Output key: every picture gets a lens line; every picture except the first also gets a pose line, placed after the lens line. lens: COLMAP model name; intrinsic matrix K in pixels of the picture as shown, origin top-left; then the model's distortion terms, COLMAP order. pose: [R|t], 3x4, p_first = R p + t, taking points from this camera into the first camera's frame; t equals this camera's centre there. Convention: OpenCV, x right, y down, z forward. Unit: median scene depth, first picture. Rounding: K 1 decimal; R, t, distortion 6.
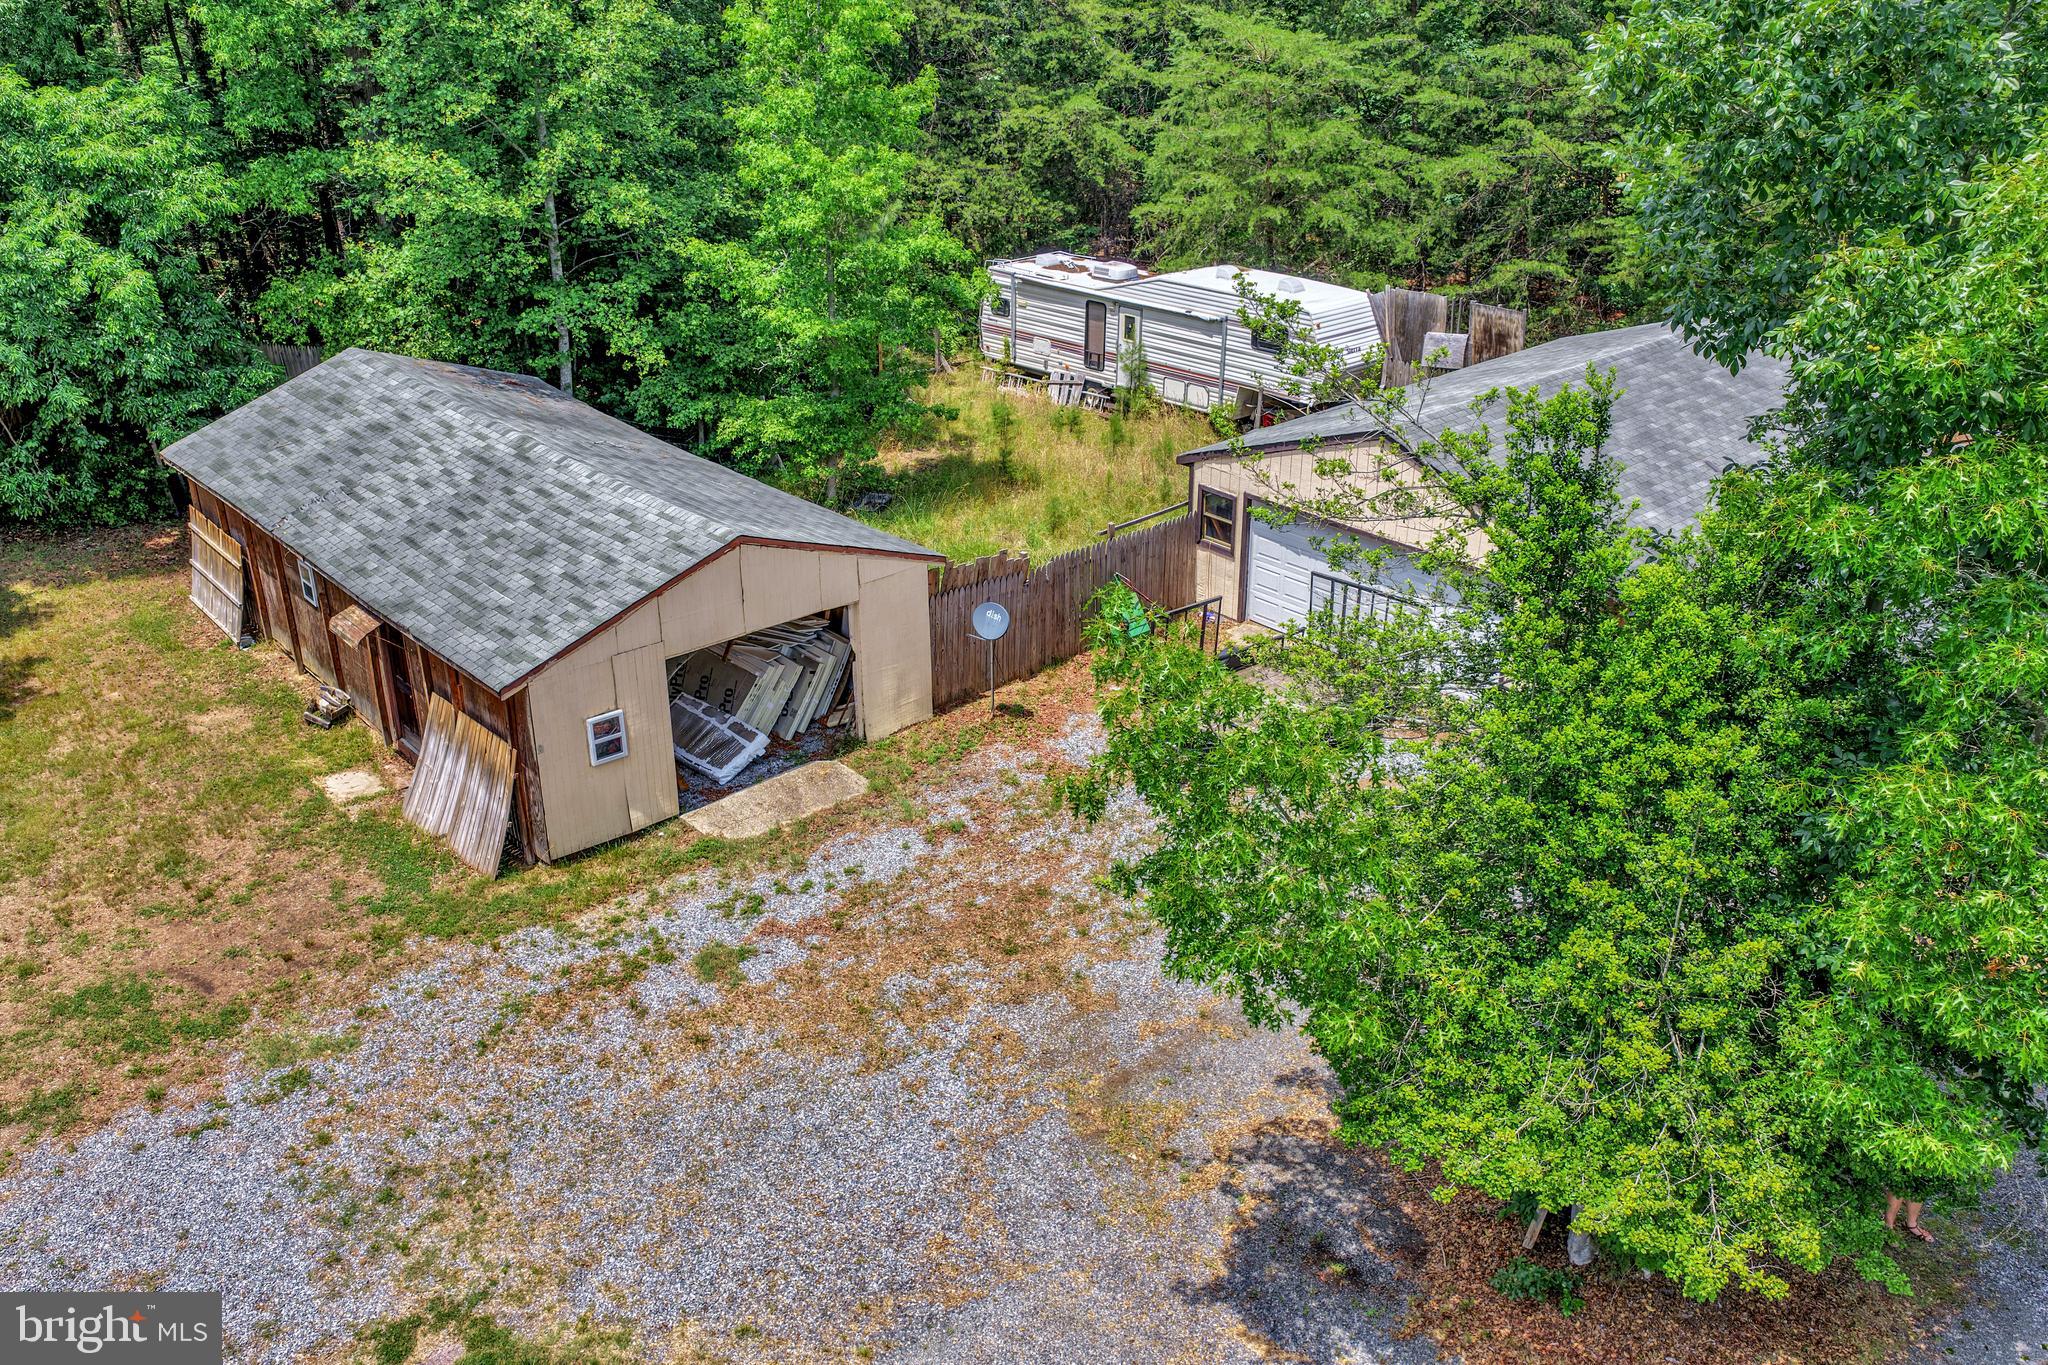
lens RADIAL K [[1701.3, 0, 1025.0], [0, 1701.3, 689.1], [0, 0, 1]] dist [-0.015255, 0.040040]
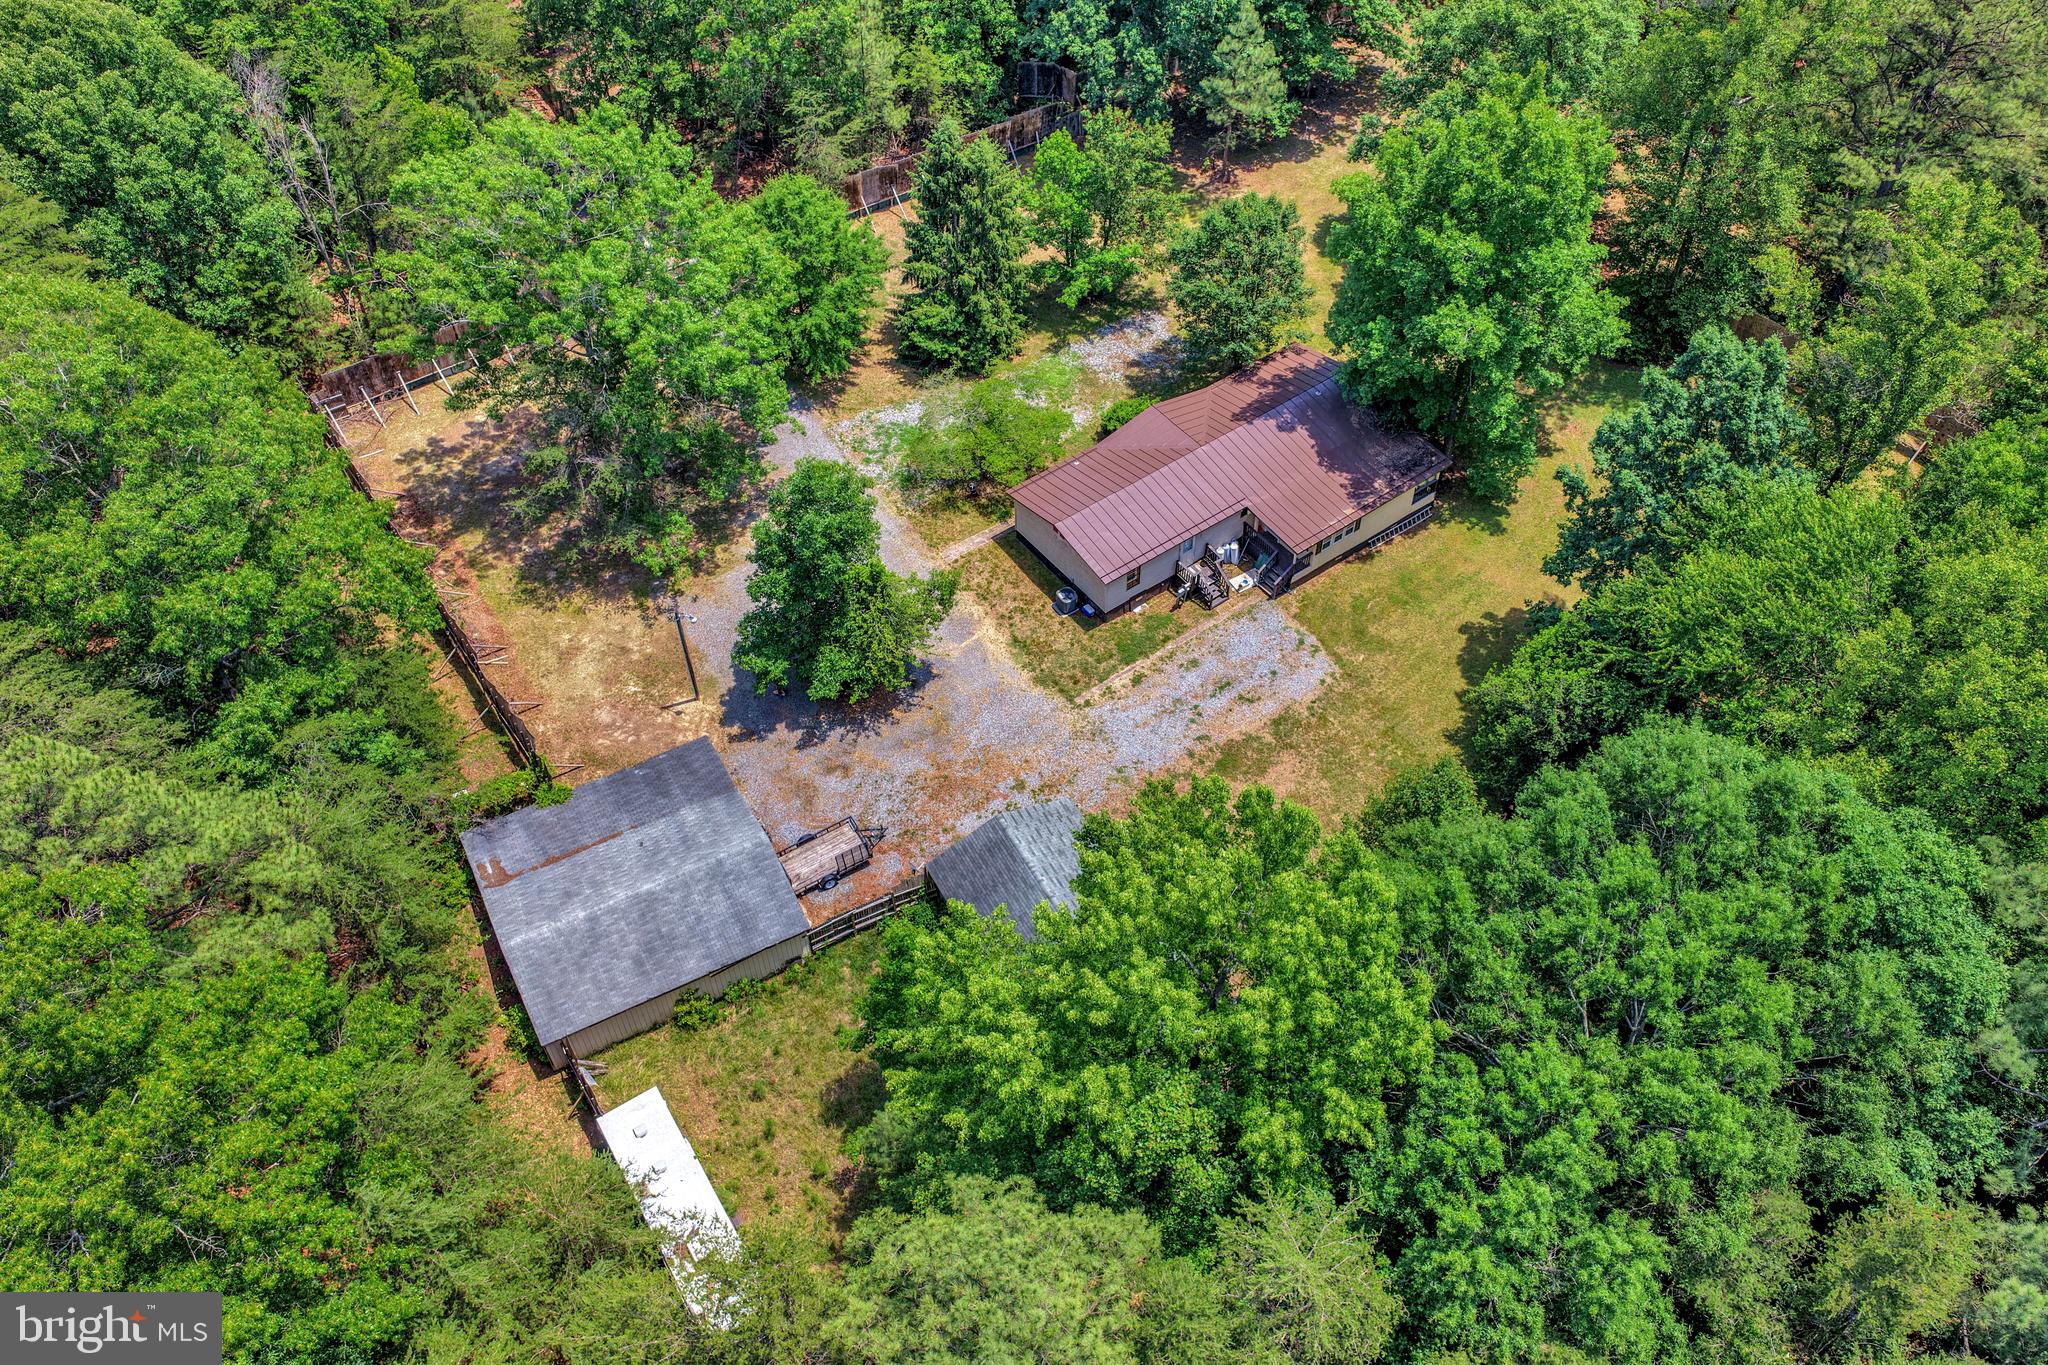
lens RADIAL K [[1701.3, 0, 1024.2], [0, 1701.3, 696.8], [0, 0, 1]] dist [-0.015255, 0.040040]
pose [[-0.973610, -0.164454, 0.158237, -0.542985], [0.112855, 0.255715, 0.960143, -2.555011], [-0.198362, 0.952662, -0.230407, 1.198528]]
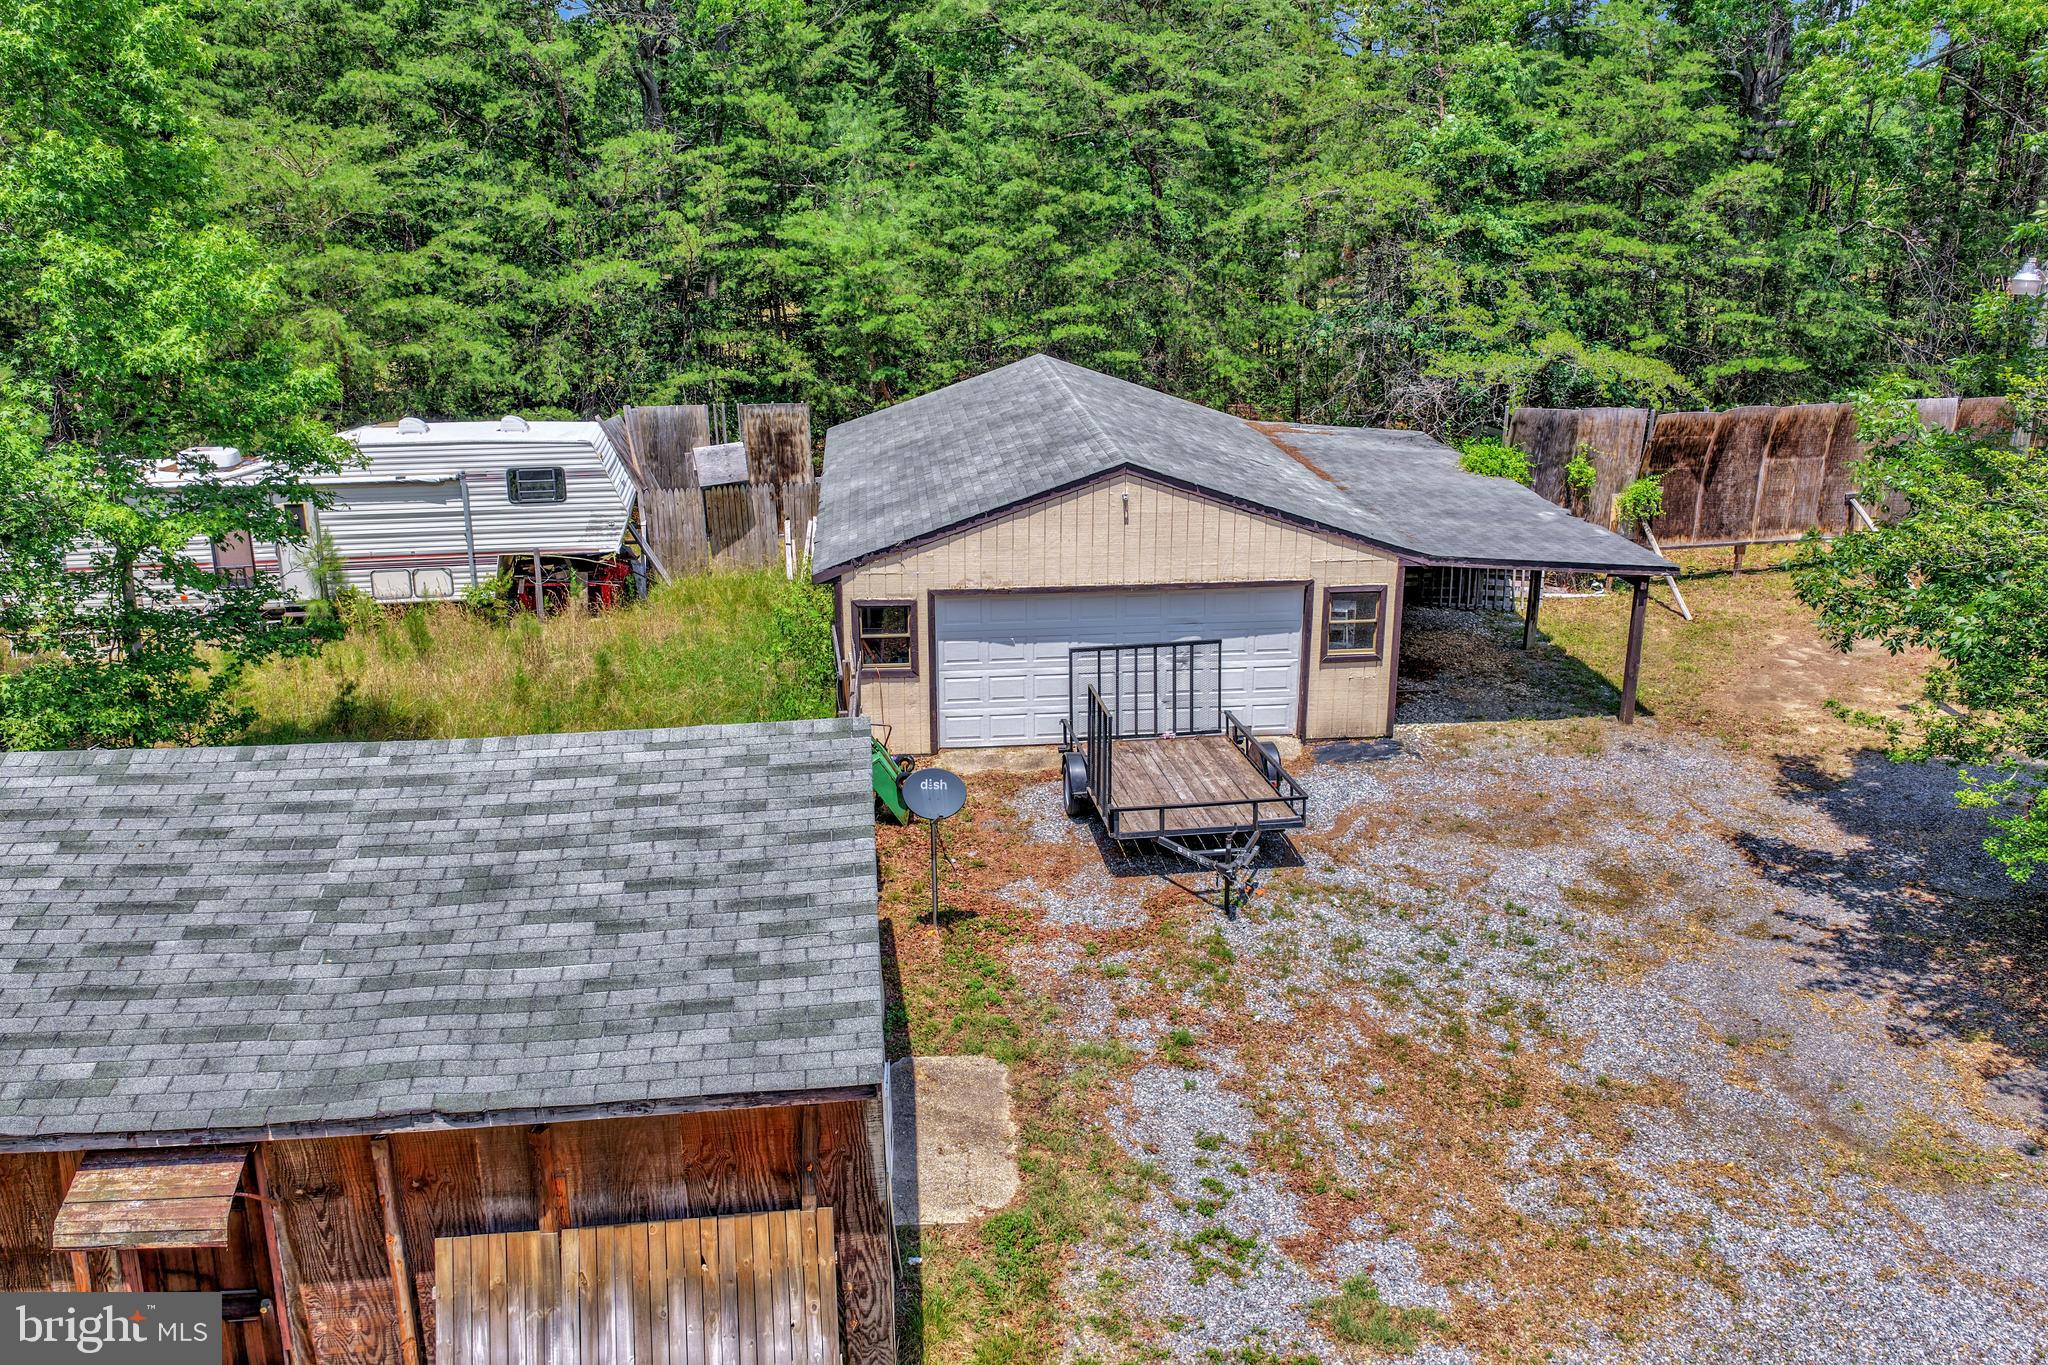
lens RADIAL K [[1701.3, 0, 1014.6], [0, 1701.3, 694.9], [0, 0, 1]] dist [-0.015255, 0.040040]
pose [[0.591957, -0.247052, 0.767172, -0.467833], [0.351377, 0.935747, 0.030212, -0.077712], [-0.725342, 0.251682, 0.640730, 0.455601]]
